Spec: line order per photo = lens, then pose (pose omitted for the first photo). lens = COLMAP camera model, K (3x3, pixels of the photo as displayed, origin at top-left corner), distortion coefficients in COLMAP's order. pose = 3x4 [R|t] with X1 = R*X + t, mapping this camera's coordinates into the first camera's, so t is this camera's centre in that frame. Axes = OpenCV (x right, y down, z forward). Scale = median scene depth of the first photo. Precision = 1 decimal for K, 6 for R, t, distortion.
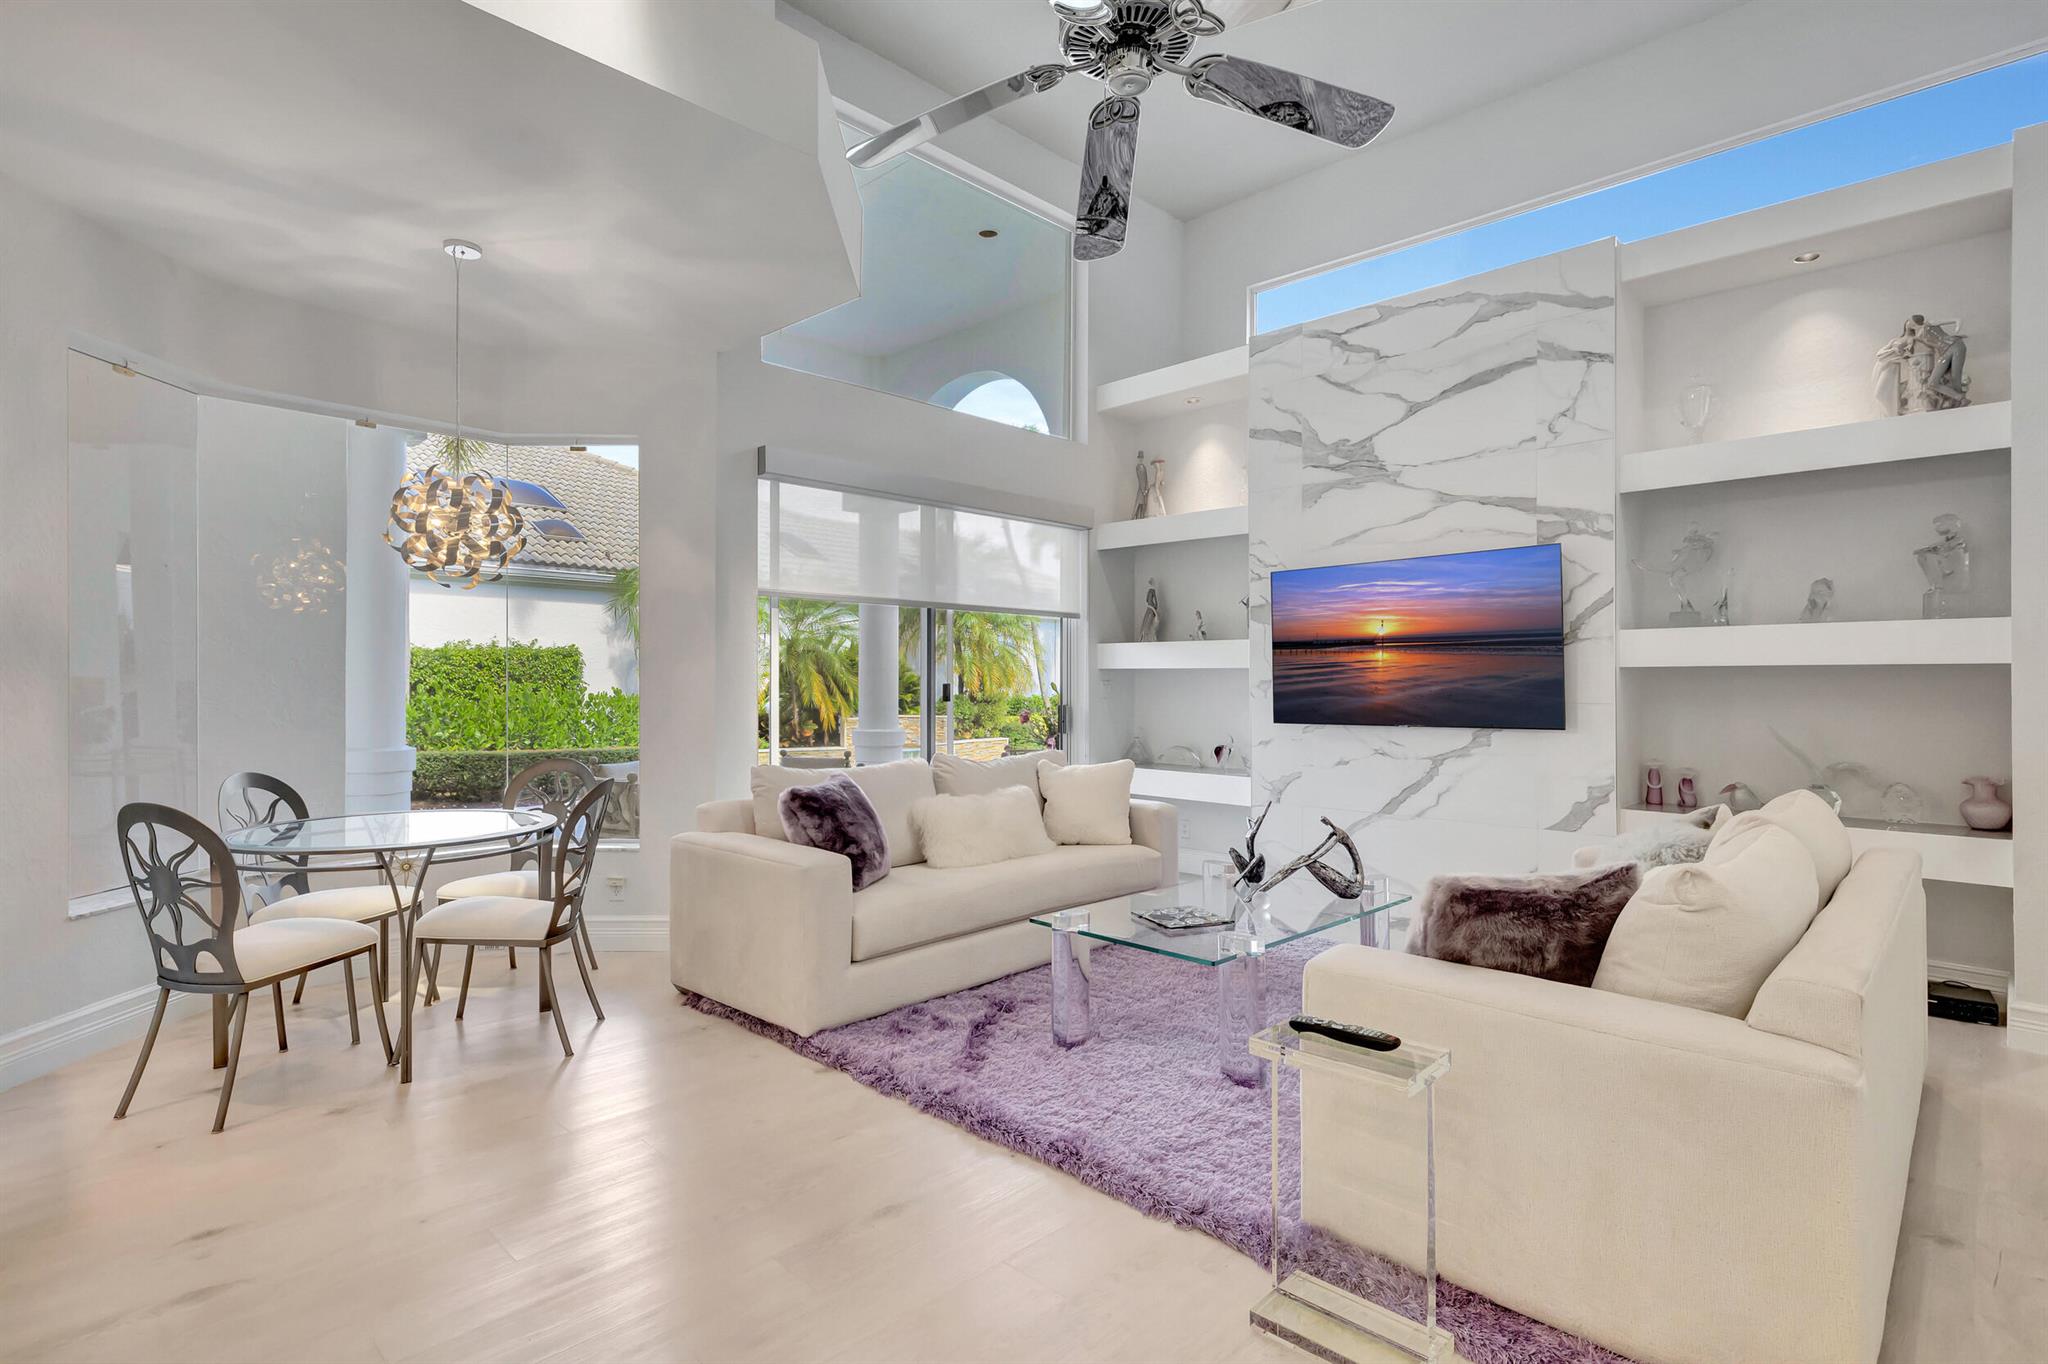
lens RADIAL K [[1022.7, 0, 1002.3], [0, 1022.7, 670.1], [0, 0, 1]] dist [0.006084, -0.000081]
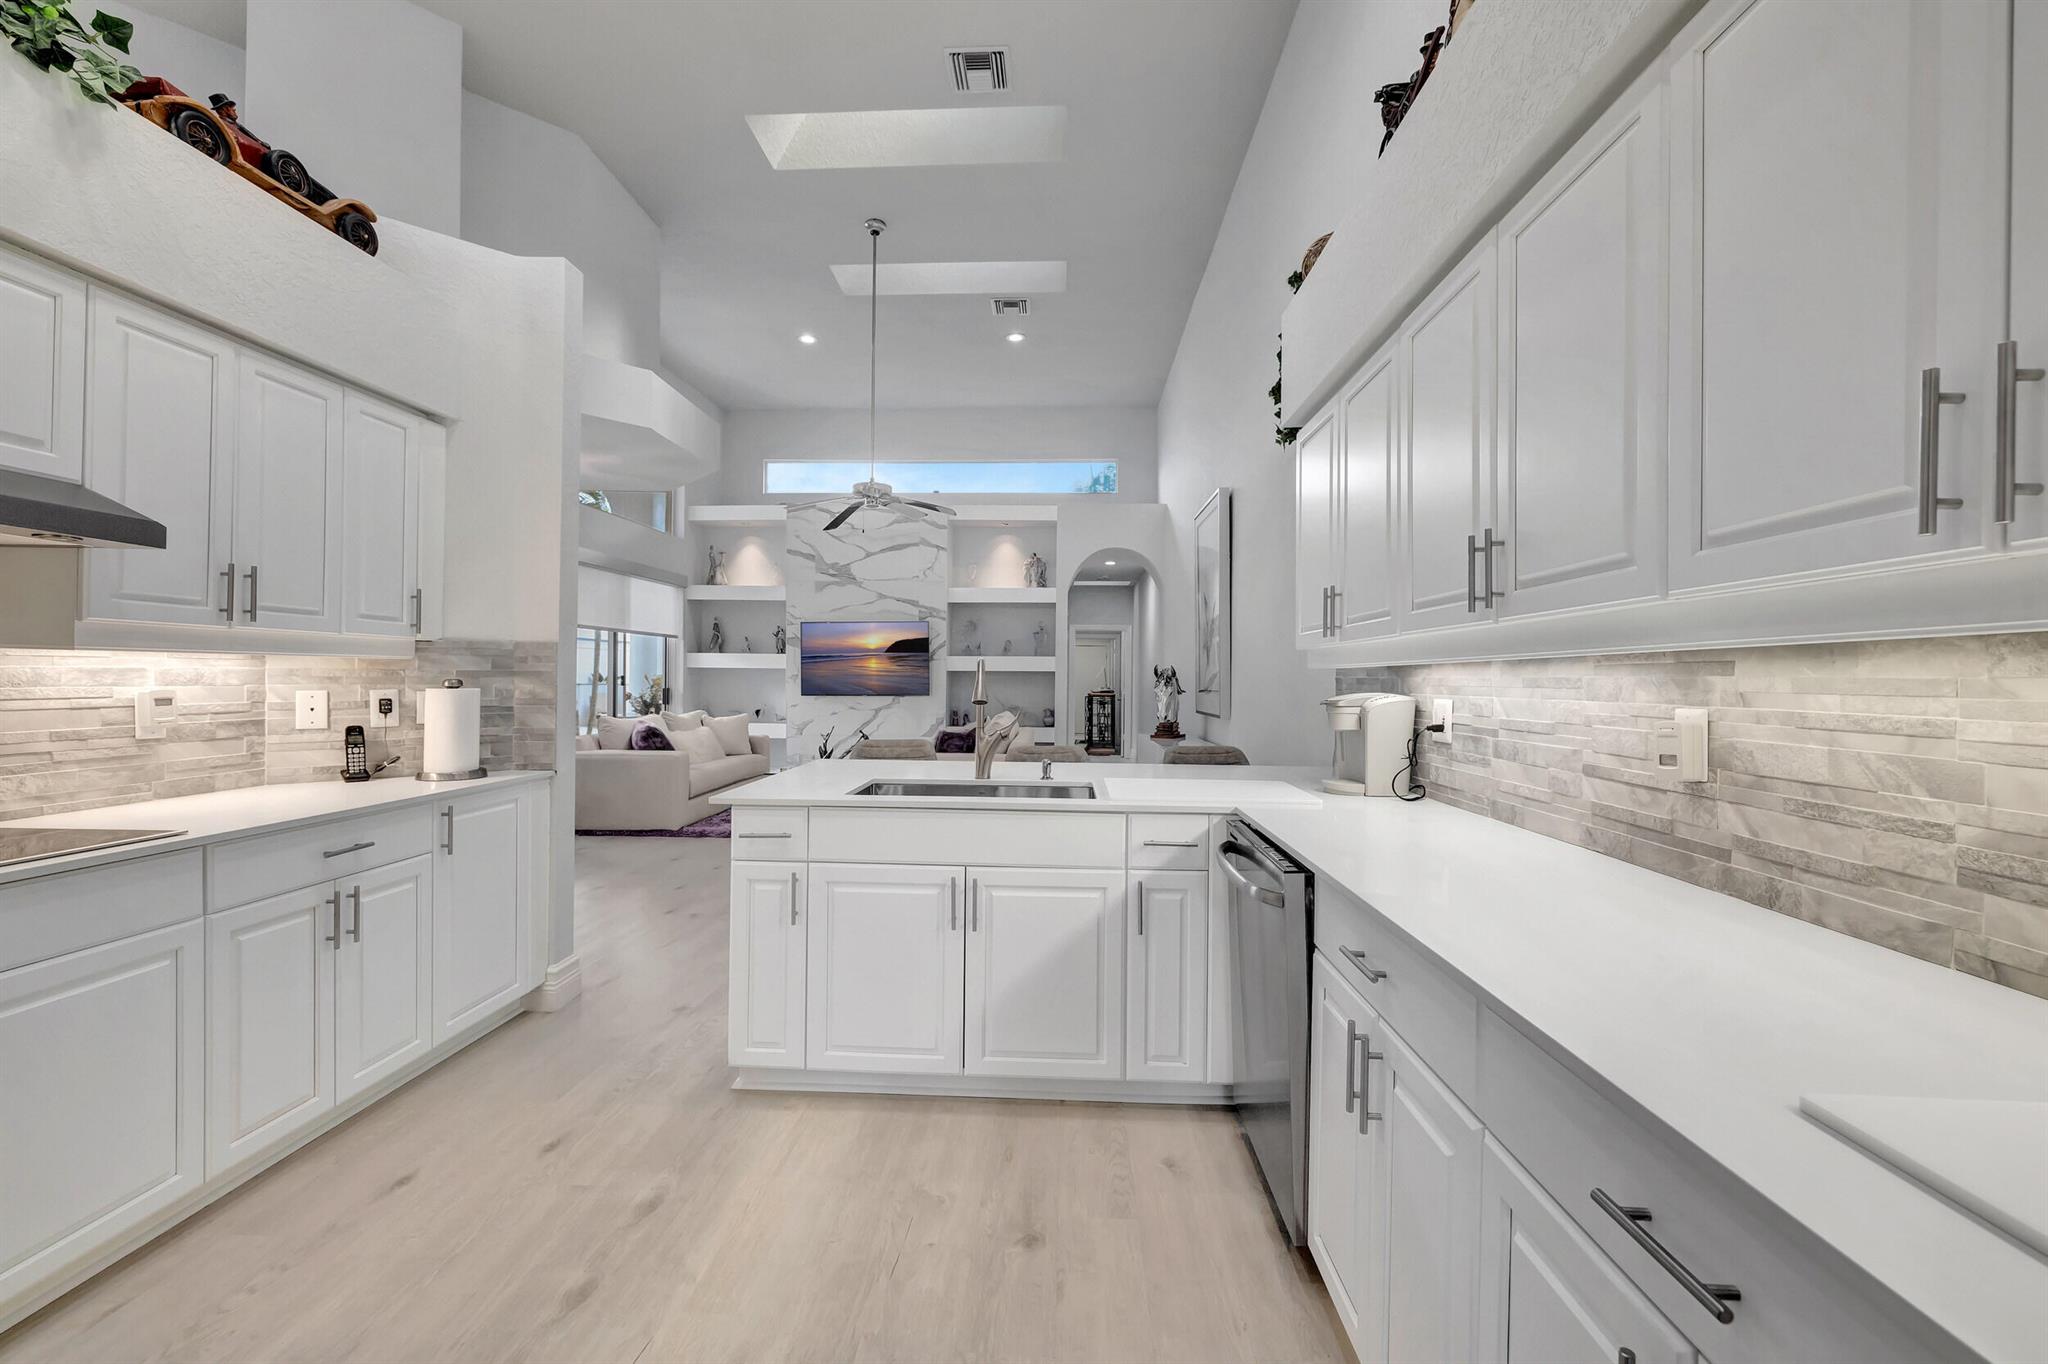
lens RADIAL K [[863.6, 0, 1027.0], [0, 863.6, 676.0], [0, 0, 1]] dist [-0.003454, 0.000562]
pose [[0.731578, 0.007615, 0.681715, -0.656745], [-0.014688, 0.999882, 0.004594, -0.002346], [-0.681600, -0.013374, 0.731603, -0.649961]]
